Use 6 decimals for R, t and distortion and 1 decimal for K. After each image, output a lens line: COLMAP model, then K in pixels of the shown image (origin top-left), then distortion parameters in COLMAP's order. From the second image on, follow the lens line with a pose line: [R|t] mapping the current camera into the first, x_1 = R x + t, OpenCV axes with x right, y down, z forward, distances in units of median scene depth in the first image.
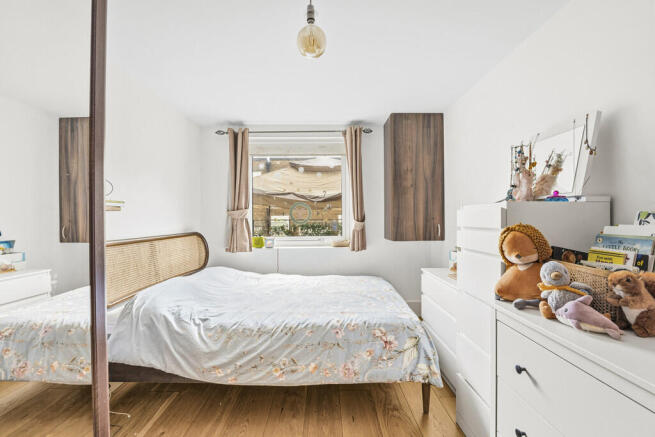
lens RADIAL K [[282.5, 0, 327.5], [0, 282.5, 218.5], [0, 0, 1]] dist [-0.020192, 0.000043]
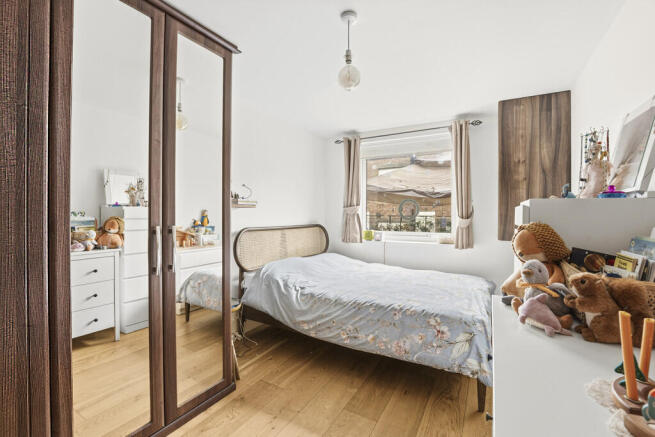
lens RADIAL K [[282.5, 0, 327.5], [0, 282.5, 218.5], [0, 0, 1]] dist [-0.020192, 0.000043]
pose [[0.866742, 0.019868, -0.498361, 0.352945], [-0.012830, 0.999764, 0.017544, -0.000869], [0.498592, -0.008812, 0.866792, -0.124217]]
